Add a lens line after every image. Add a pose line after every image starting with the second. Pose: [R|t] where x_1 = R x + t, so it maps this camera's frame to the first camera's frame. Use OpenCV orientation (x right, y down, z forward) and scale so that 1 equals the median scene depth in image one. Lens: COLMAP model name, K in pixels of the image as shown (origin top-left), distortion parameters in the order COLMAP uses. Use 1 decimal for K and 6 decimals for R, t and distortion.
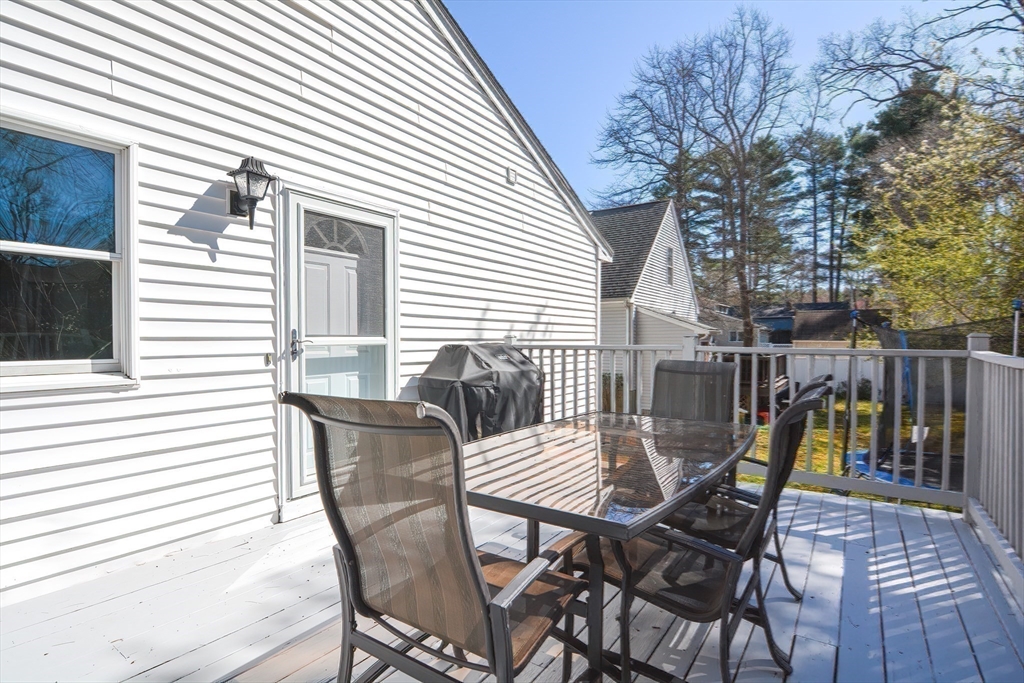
lens RADIAL K [[495.1, 0, 512.0], [0, 495.1, 341.5], [0, 0, 1]] dist [-0.018270, -0.000879]
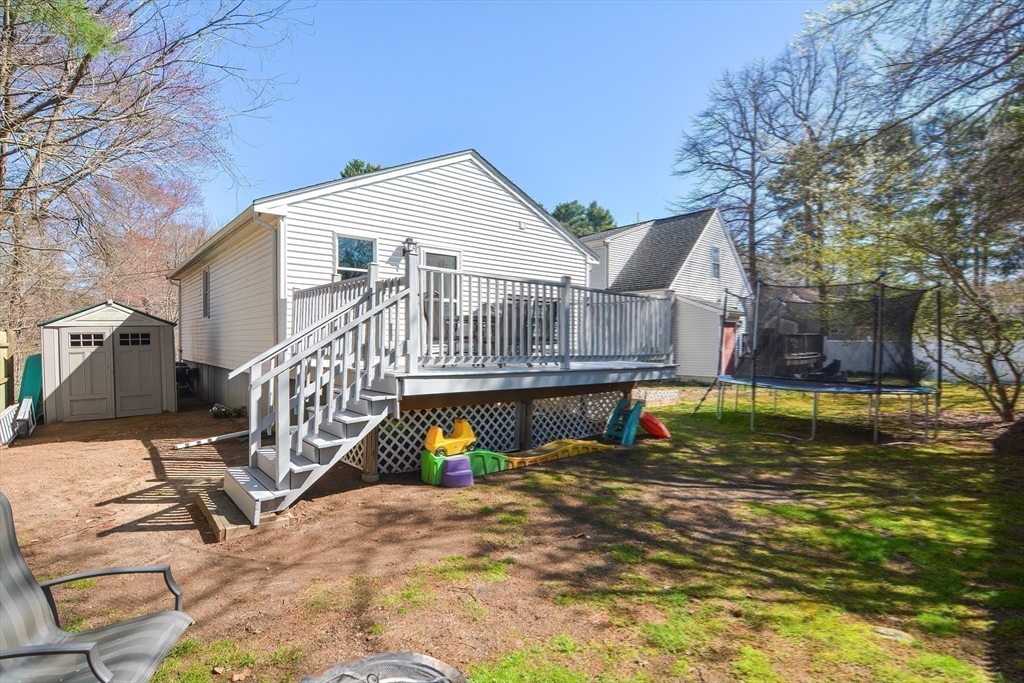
lens RADIAL K [[495.1, 0, 512.0], [0, 495.1, 341.5], [0, 0, 1]] dist [-0.018270, -0.000879]
pose [[0.965894, 0.002461, -0.258926, 0.235622], [-0.003471, 0.999988, -0.003444, 0.074997], [0.258914, 0.004225, 0.965891, -0.478771]]
